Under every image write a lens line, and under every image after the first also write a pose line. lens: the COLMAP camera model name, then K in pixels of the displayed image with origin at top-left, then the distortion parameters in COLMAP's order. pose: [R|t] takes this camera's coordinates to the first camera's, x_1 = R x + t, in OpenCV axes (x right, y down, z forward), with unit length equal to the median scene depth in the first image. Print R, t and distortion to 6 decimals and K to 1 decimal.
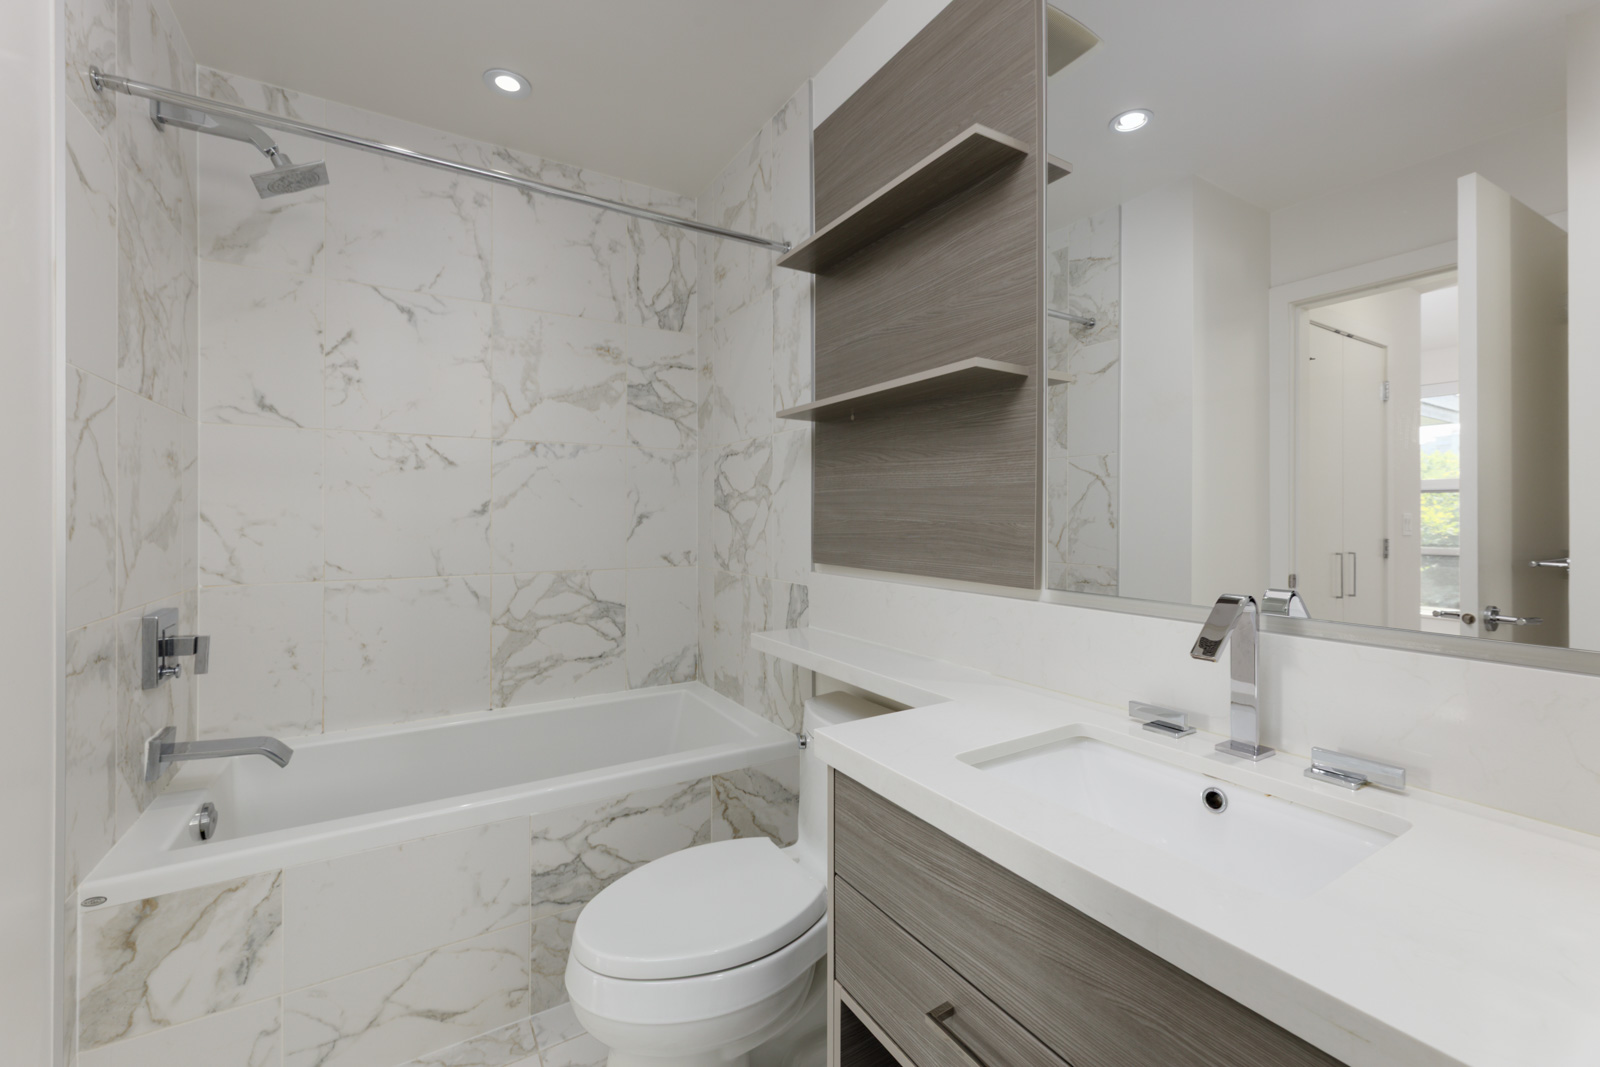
lens RADIAL K [[666.8, 0, 799.6], [0, 666.8, 522.0], [0, 0, 1]] dist [0.000293, 0.000009]
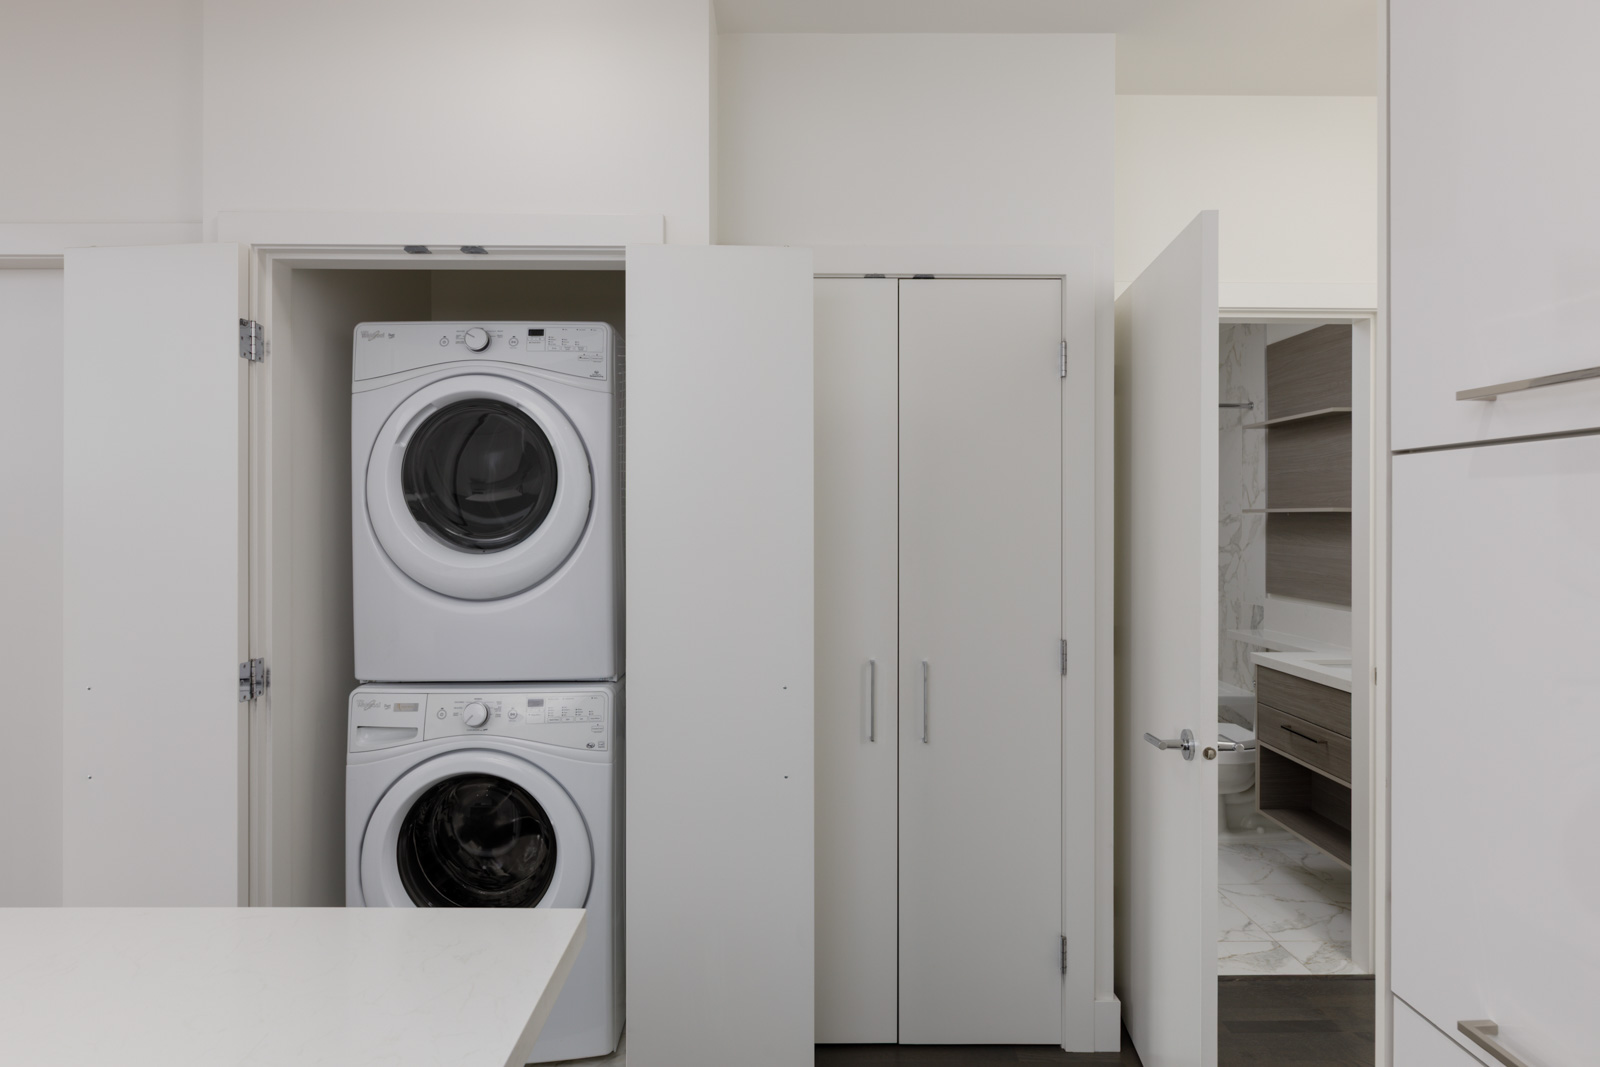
lens RADIAL K [[867.1, 0, 799.7], [0, 867.1, 527.6], [0, 0, 1]] dist [0.004257, -0.002974]
pose [[0.859010, -0.001804, -0.511956, 0.129226], [0.000332, 0.999996, -0.002966, -0.099717], [0.511959, 0.002378, 0.859007, -1.520293]]
